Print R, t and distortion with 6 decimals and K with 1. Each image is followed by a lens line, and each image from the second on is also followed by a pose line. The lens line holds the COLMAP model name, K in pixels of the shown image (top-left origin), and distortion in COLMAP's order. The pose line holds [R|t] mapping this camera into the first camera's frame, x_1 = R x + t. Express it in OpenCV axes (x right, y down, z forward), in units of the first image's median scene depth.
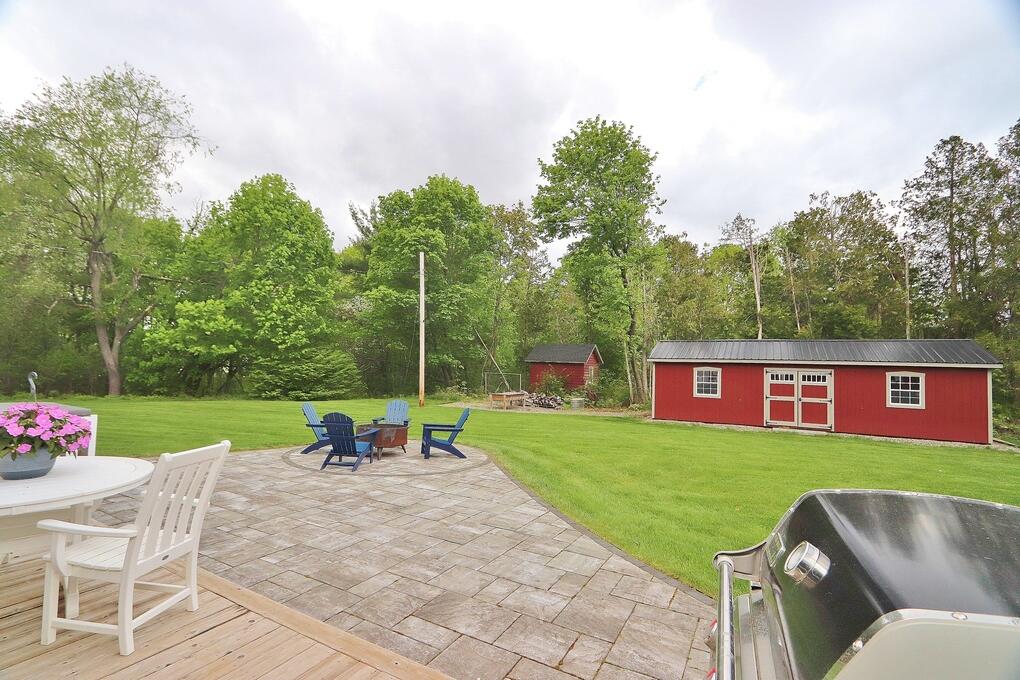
lens RADIAL K [[466.9, 0, 506.9], [0, 466.9, 347.0], [0, 0, 1]] dist [-0.004236, -0.000555]
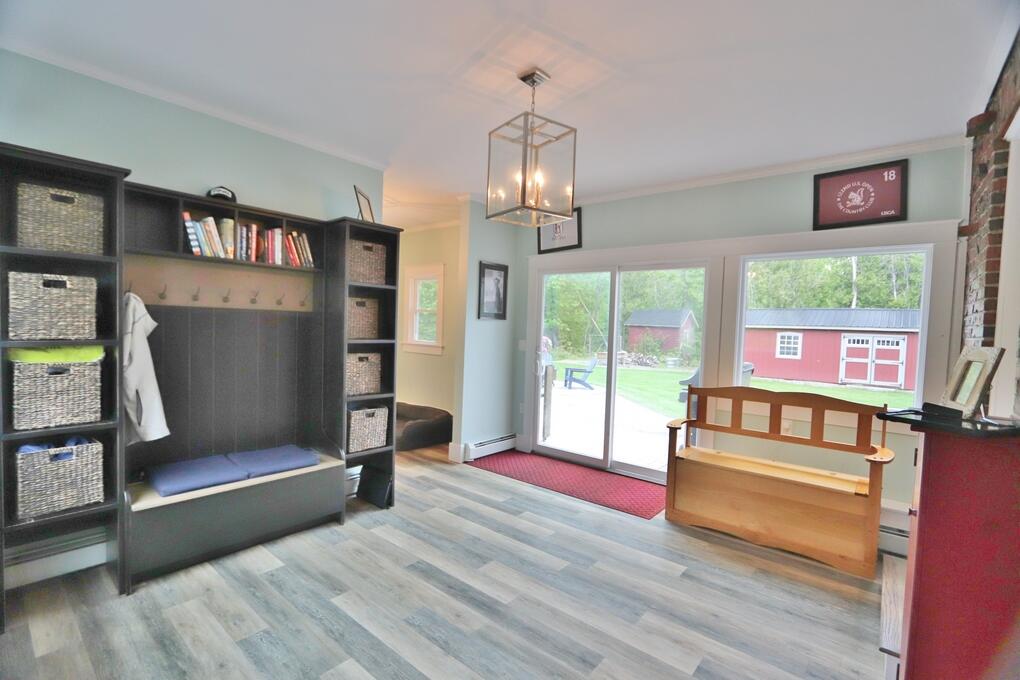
lens RADIAL K [[466.9, 0, 506.9], [0, 466.9, 347.0], [0, 0, 1]] dist [-0.004236, -0.000555]
pose [[0.981174, 0.015781, -0.192479, -0.040437], [0.000069, 0.996627, 0.082064, -0.016459], [0.193125, -0.080533, 0.977864, -0.293026]]
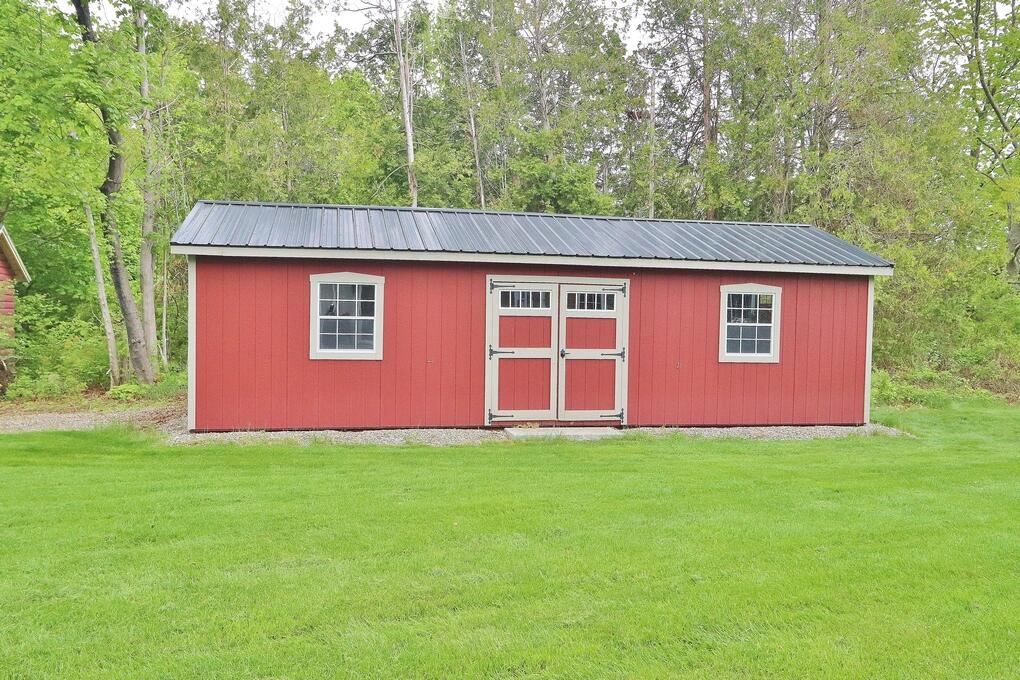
lens RADIAL K [[836.2, 0, 504.8], [0, 836.2, 353.6], [0, 0, 1]] dist [0.003088, 0.004749]
pose [[0.761678, -0.042860, 0.646536, 0.116685], [-0.023036, 0.995388, 0.093124, 0.044613], [-0.647546, -0.085824, 0.757178, 0.468033]]
